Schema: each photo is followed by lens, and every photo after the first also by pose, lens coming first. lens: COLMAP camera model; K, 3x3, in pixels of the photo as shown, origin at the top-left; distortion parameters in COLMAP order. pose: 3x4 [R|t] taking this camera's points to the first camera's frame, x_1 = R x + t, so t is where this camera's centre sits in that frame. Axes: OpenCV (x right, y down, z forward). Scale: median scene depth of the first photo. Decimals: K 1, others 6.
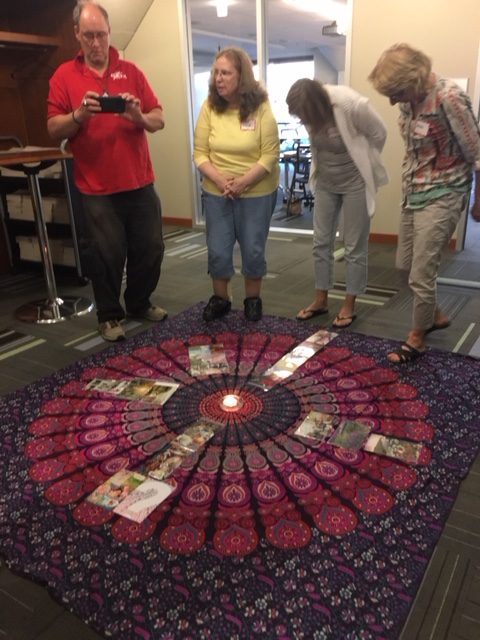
lens RADIAL K [[539.3, 0, 240.0], [0, 539.3, 320.0], [0, 0, 1]] dist [0.079058, -0.095039]
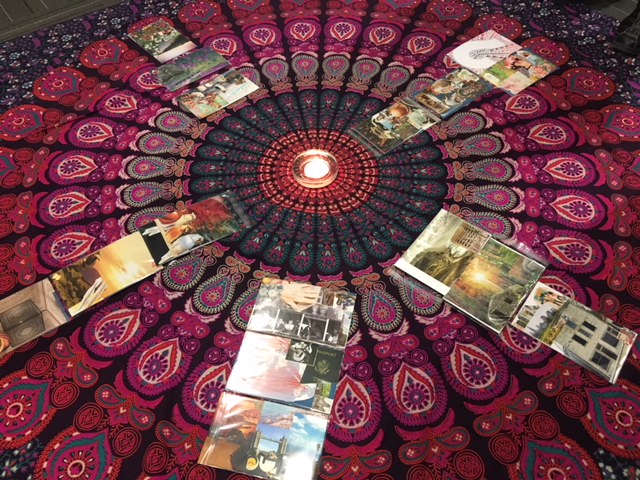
lens RADIAL K [[539.3, 0, 320.0], [0, 539.3, 240.0], [0, 0, 1]] dist [0.079058, -0.095039]
pose [[-0.932661, -0.258037, 0.252111, -0.195648], [0.171752, 0.296956, 0.939318, -0.367185], [-0.317245, 0.919366, -0.232641, 1.344488]]
